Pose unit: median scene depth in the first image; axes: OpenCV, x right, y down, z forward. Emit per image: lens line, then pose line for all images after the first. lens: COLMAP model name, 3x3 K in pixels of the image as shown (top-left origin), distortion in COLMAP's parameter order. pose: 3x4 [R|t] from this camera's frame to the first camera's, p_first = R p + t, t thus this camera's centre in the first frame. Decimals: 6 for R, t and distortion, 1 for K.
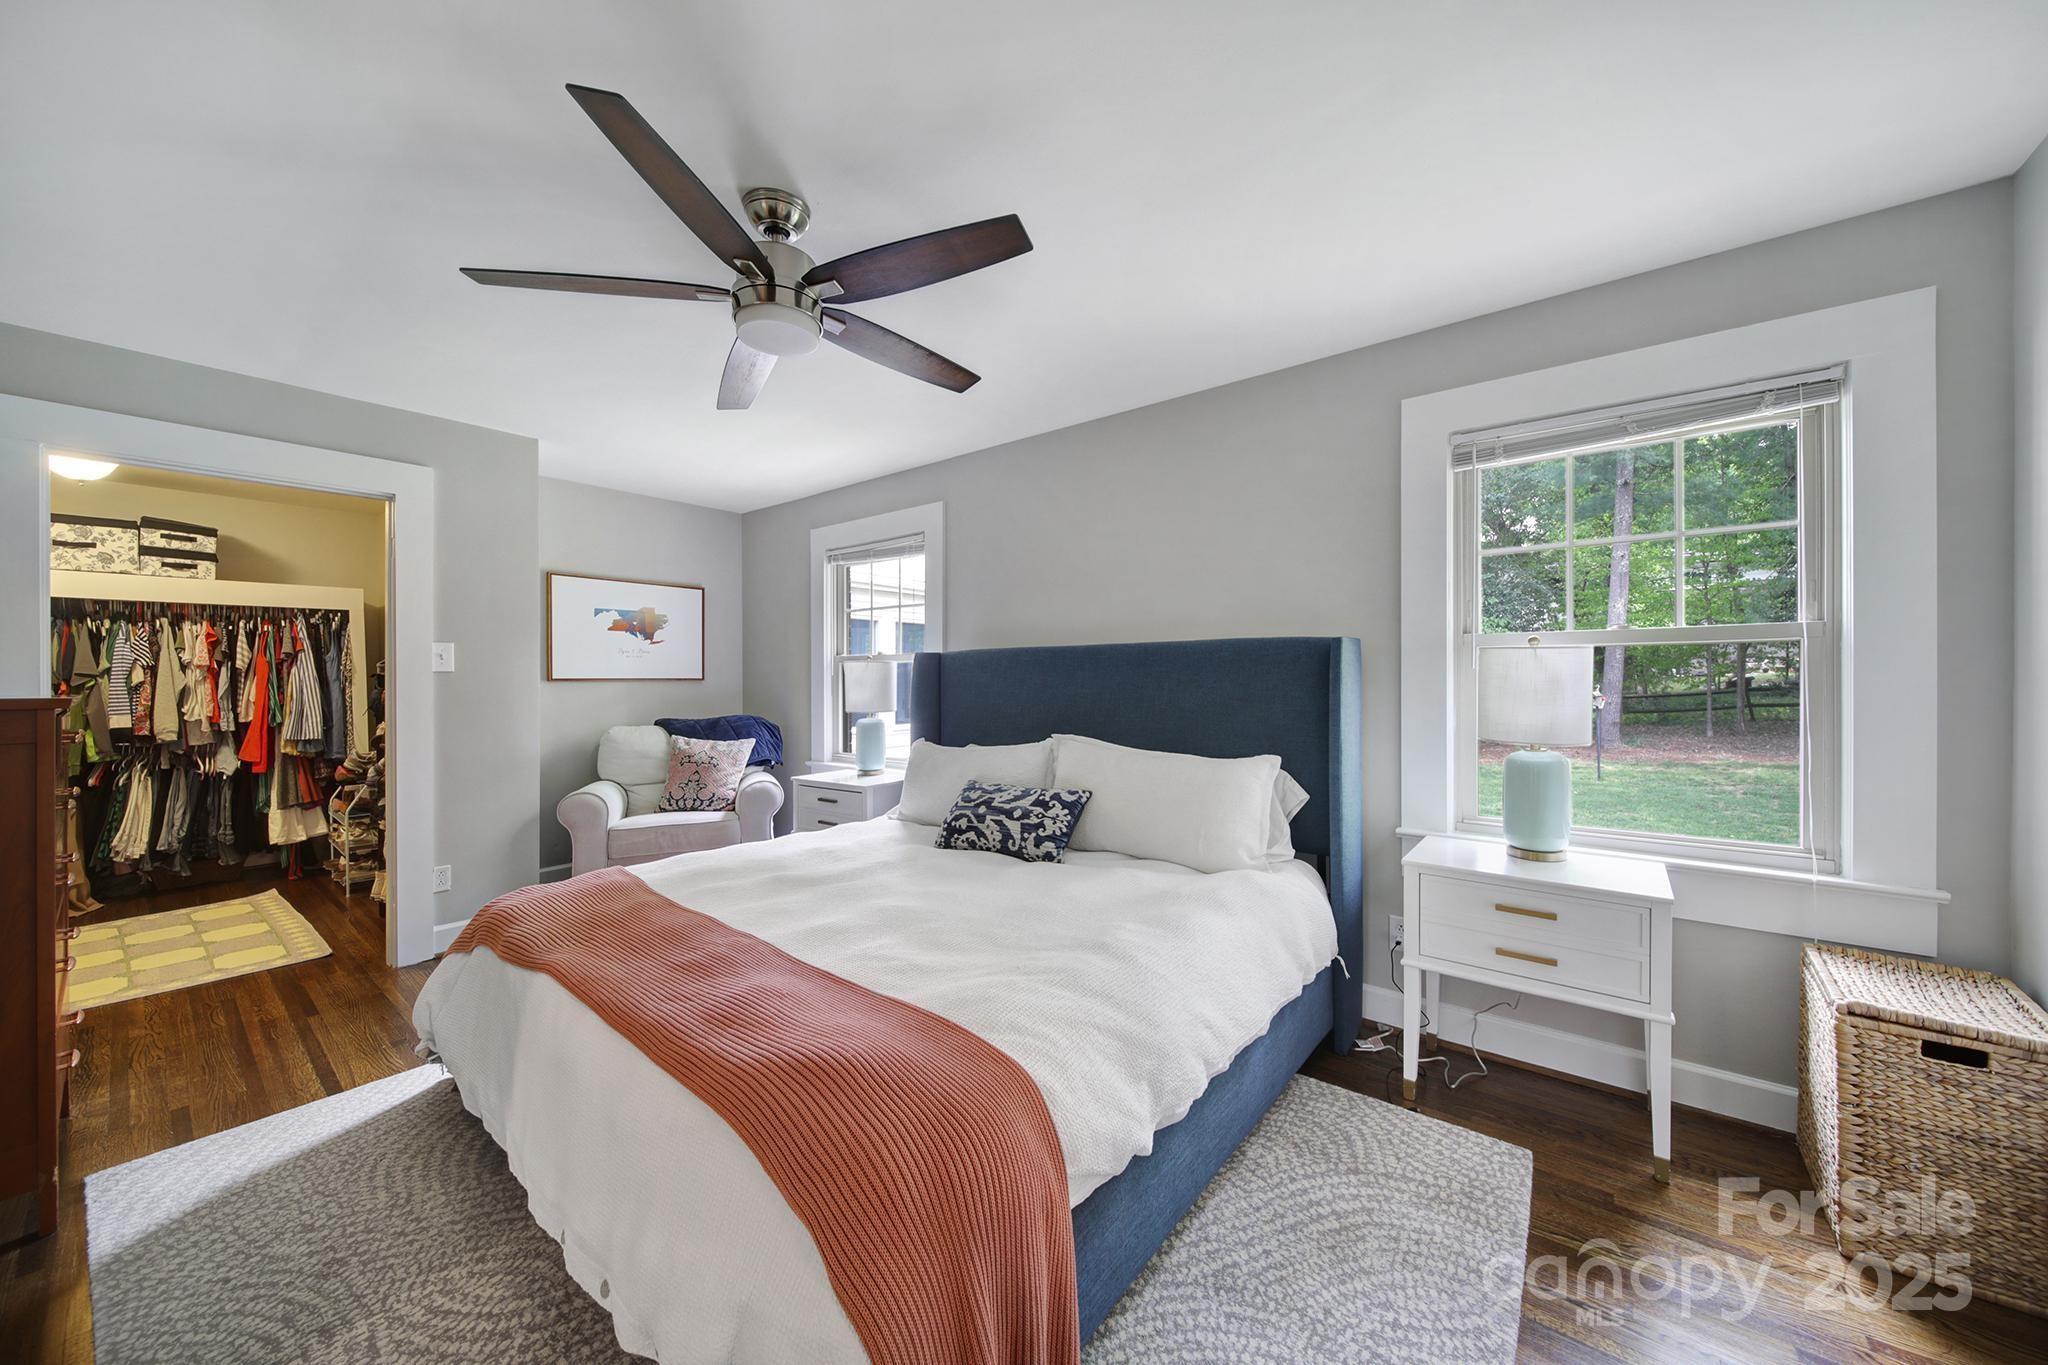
lens RADIAL K [[722.4, 0, 1026.5], [0, 722.4, 682.0], [0, 0, 1]] dist [-0.000166, -0.001251]
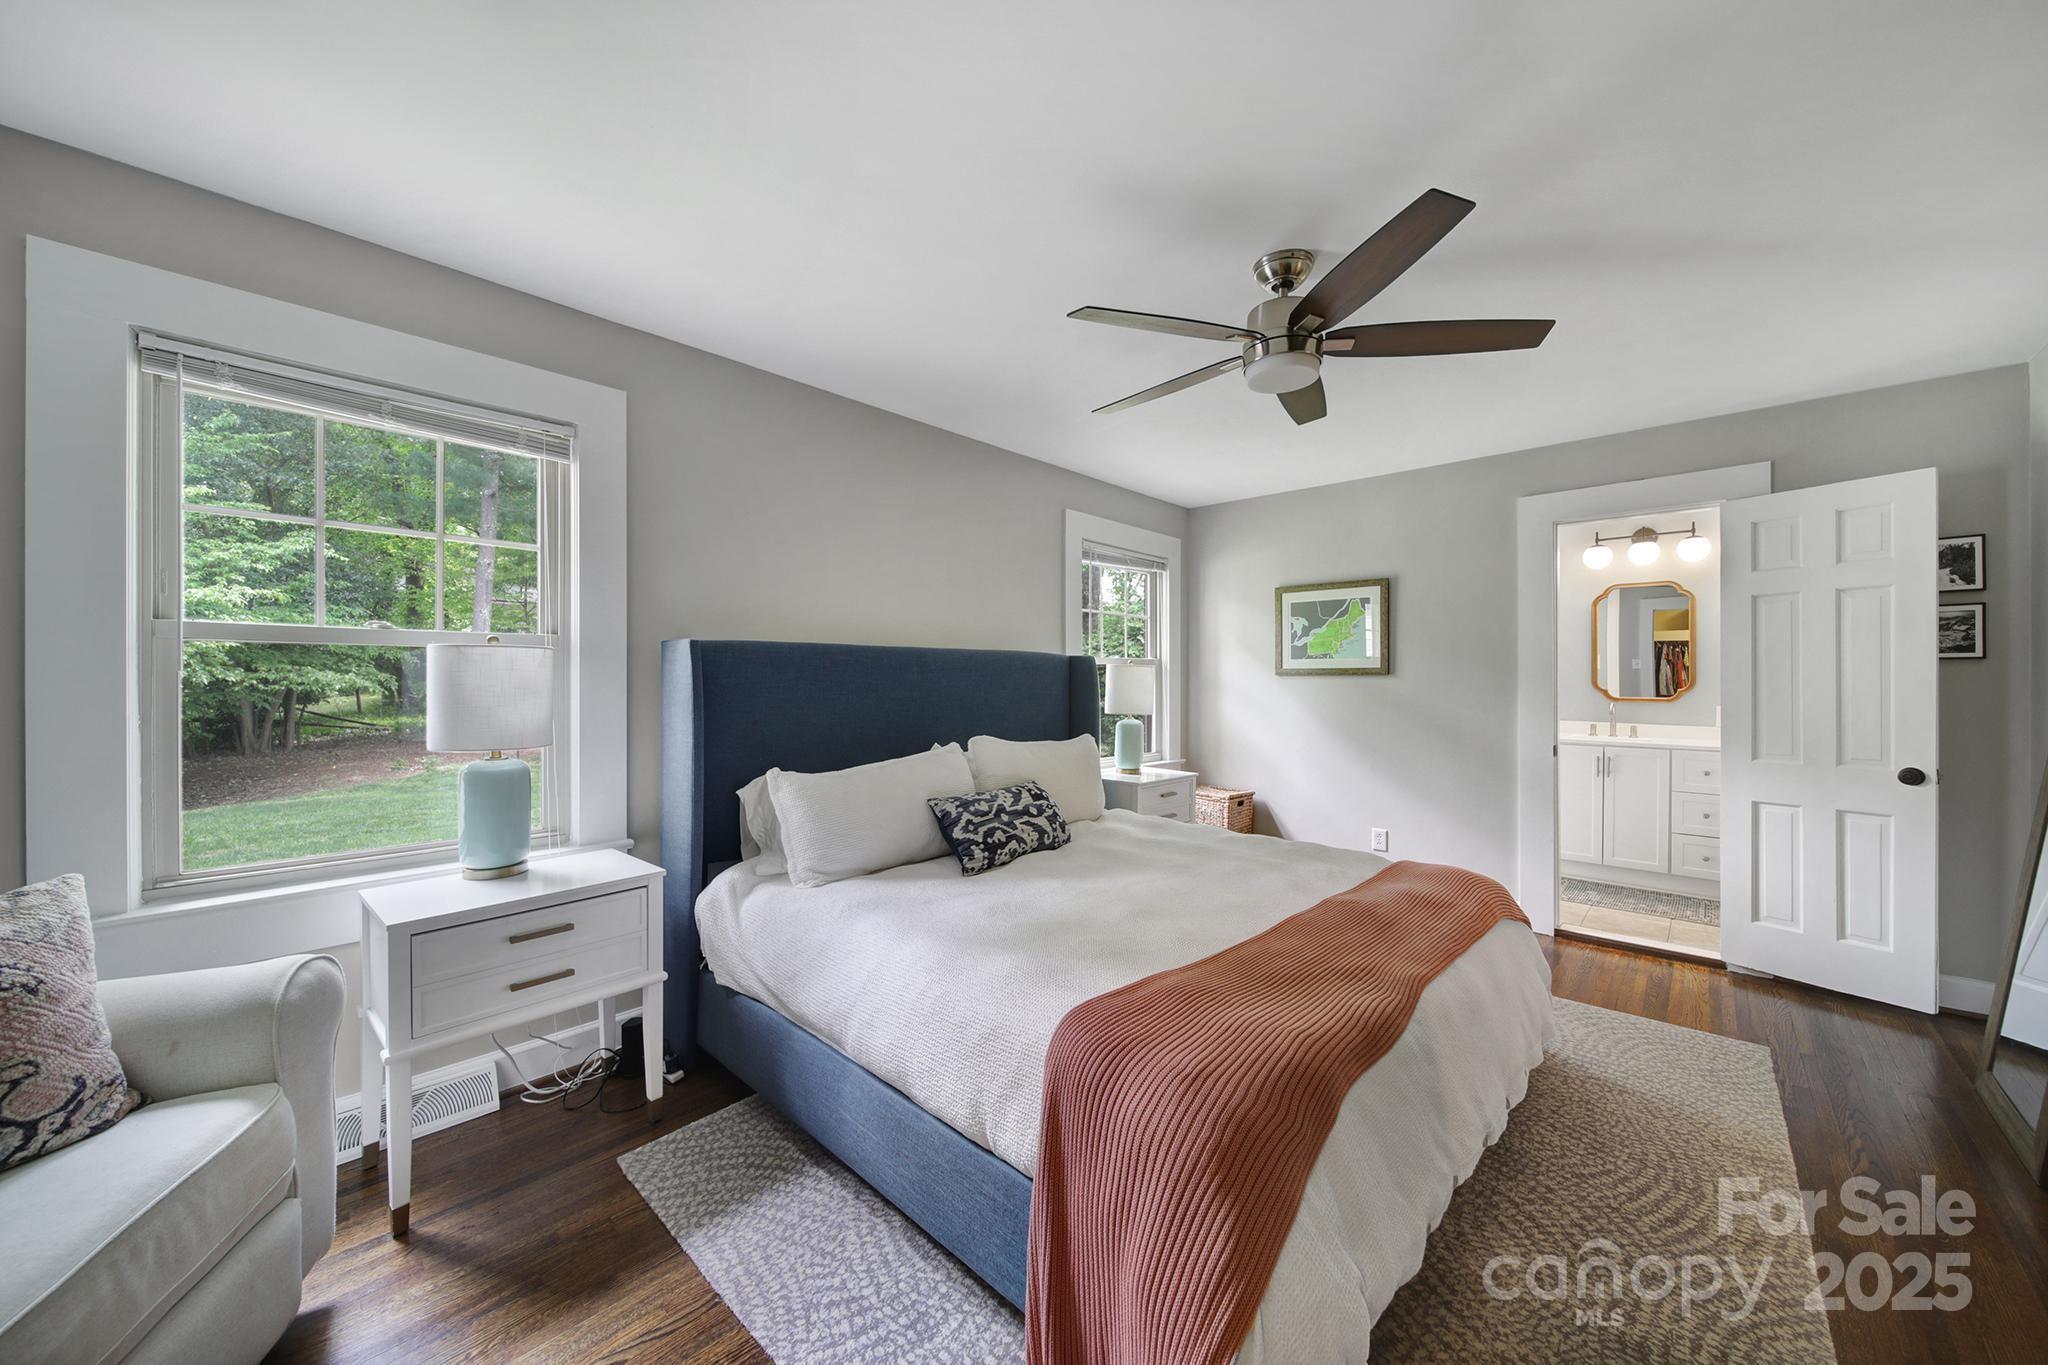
lens RADIAL K [[722.4, 0, 1033.0], [0, 722.4, 681.8], [0, 0, 1]] dist [-0.000166, -0.001251]
pose [[0.083385, -0.005733, 0.996501, -0.743302], [0.000419, 0.999984, 0.005718, -0.007610], [-0.996517, -0.000059, 0.083386, 0.643040]]
